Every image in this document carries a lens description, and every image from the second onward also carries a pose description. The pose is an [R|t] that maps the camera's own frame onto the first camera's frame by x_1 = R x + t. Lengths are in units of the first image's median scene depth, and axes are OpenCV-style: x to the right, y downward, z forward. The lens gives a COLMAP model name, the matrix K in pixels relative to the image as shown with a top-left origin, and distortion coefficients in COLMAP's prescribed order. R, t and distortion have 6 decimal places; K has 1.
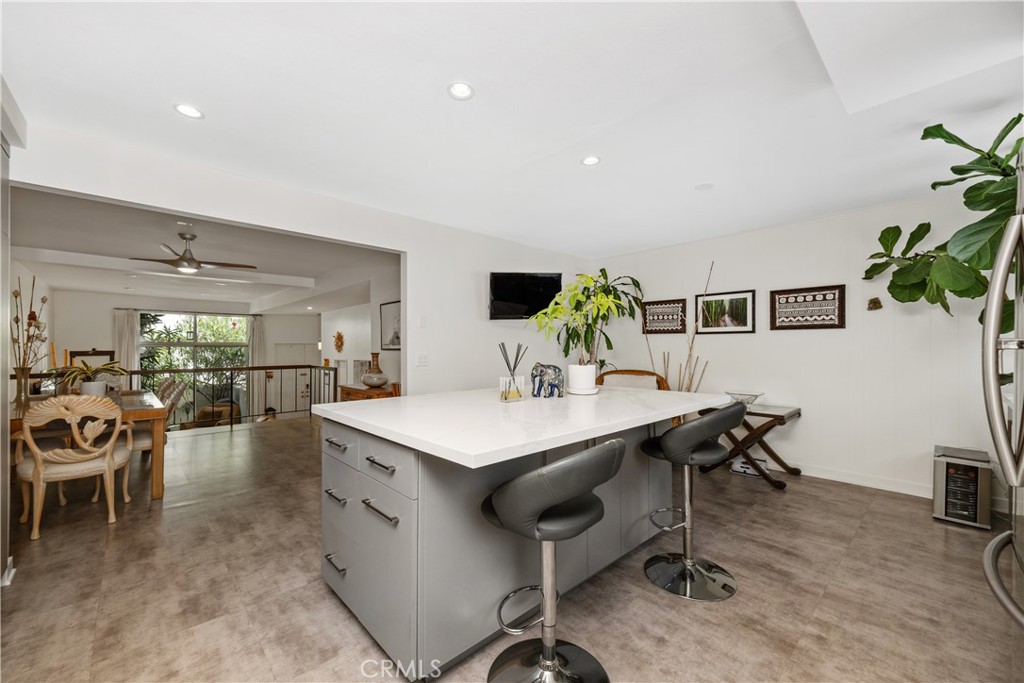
lens RADIAL K [[415.9, 0, 518.6], [0, 415.9, 346.5], [0, 0, 1]] dist [0.008869, 0.000047]
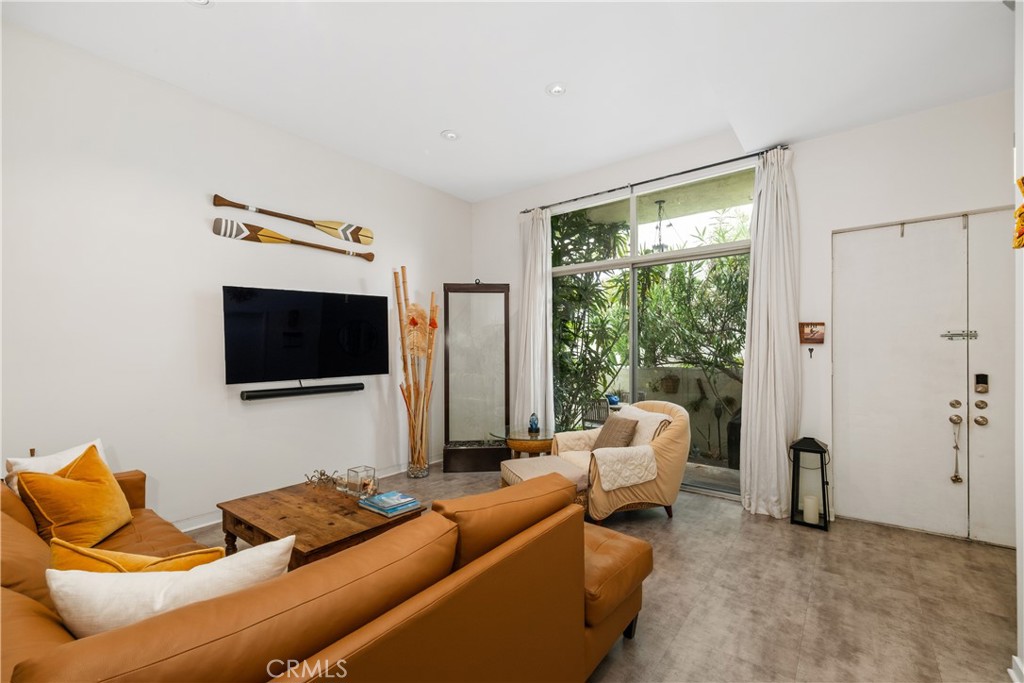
lens RADIAL K [[425.9, 0, 524.2], [0, 425.9, 358.3], [0, 0, 1]] dist [0.008481, -0.000426]
pose [[0.160143, 0.007565, -0.987065, -0.936951], [0.007766, 0.999930, 0.008924, 0.244933], [0.987063, -0.009094, 0.160073, 2.183798]]
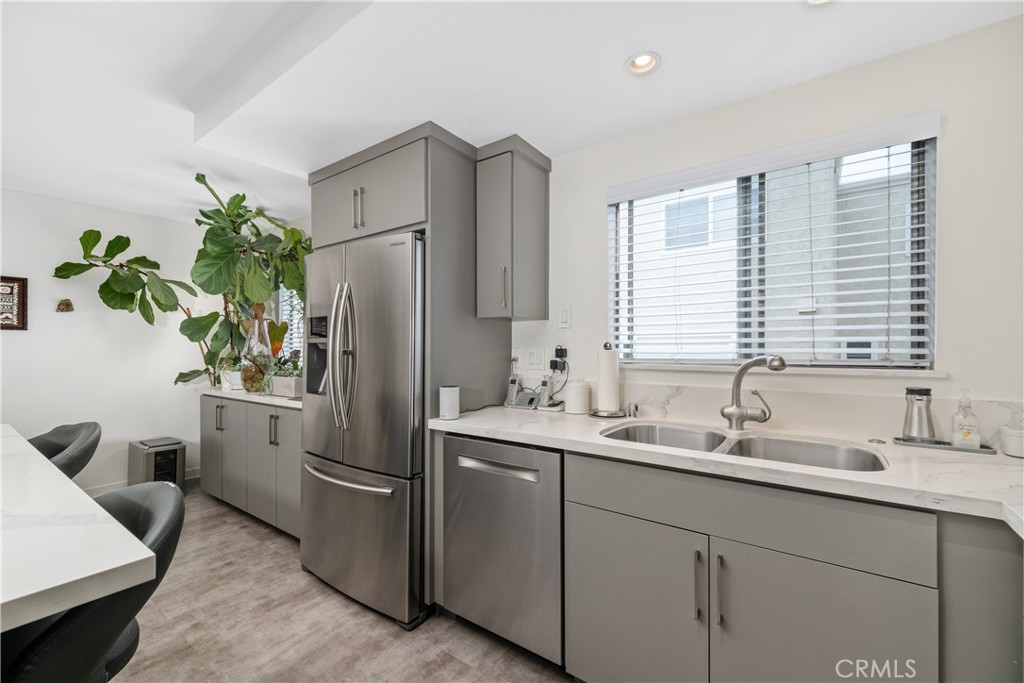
lens RADIAL K [[423.0, 0, 509.4], [0, 423.0, 346.7], [0, 0, 1]] dist [0.003039, -0.000342]
pose [[-0.176059, 0.005141, 0.984366, -0.228650], [0.000220, 0.999987, -0.005183, -0.005497], [-0.984380, -0.000696, -0.176058, 0.186525]]
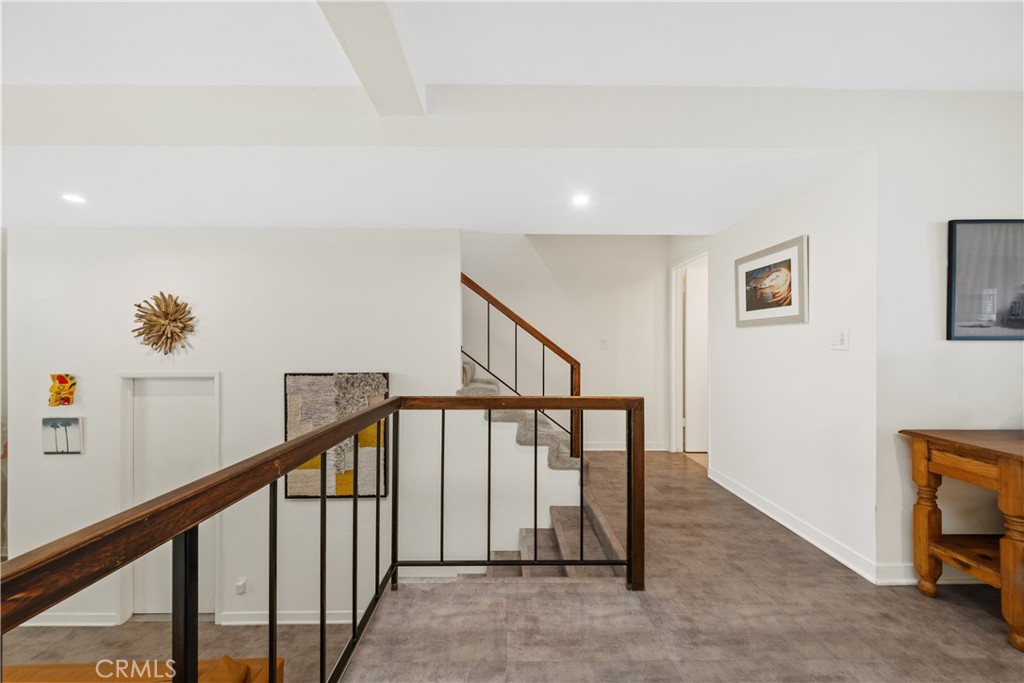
lens RADIAL K [[371.8, 0, 513.7], [0, 371.8, 344.7], [0, 0, 1]] dist [-0.000005, 0.000063]
pose [[0.673194, 0.006826, 0.739434, -1.189563], [-0.001866, 0.999970, -0.007533, 0.021455], [-0.739463, 0.003692, 0.673187, 1.478937]]
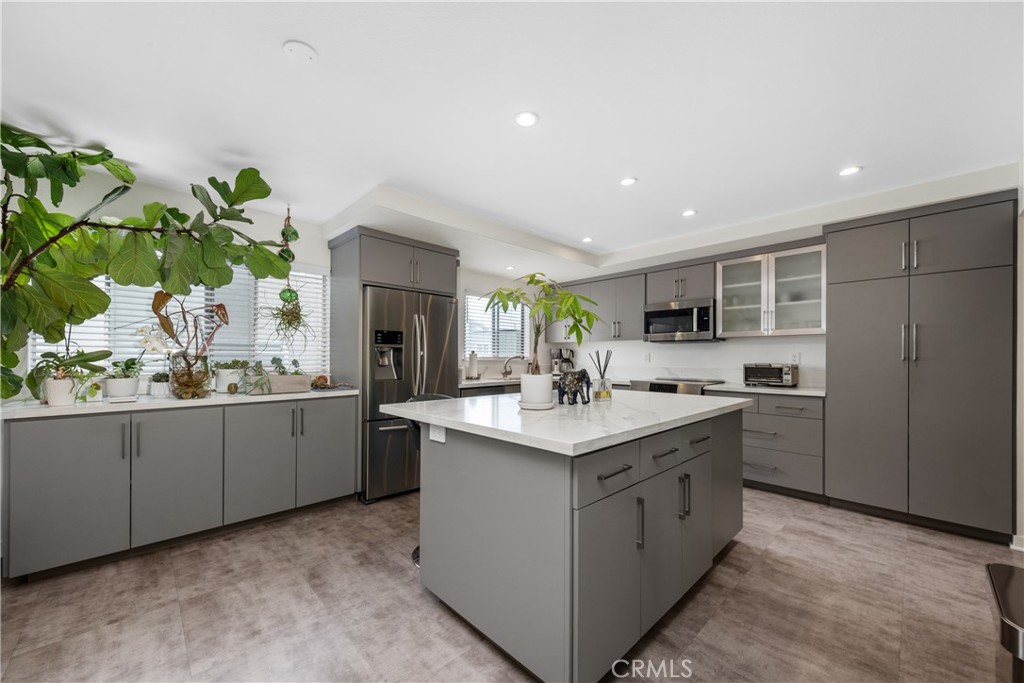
lens RADIAL K [[381.3, 0, 521.0], [0, 381.3, 356.6], [0, 0, 1]] dist [0.000556, -0.000198]
pose [[-0.999762, -0.003284, -0.021574, 0.138475], [-0.003251, 0.999994, -0.001541, 0.006873], [0.021578, -0.001470, -0.999766, 1.200067]]
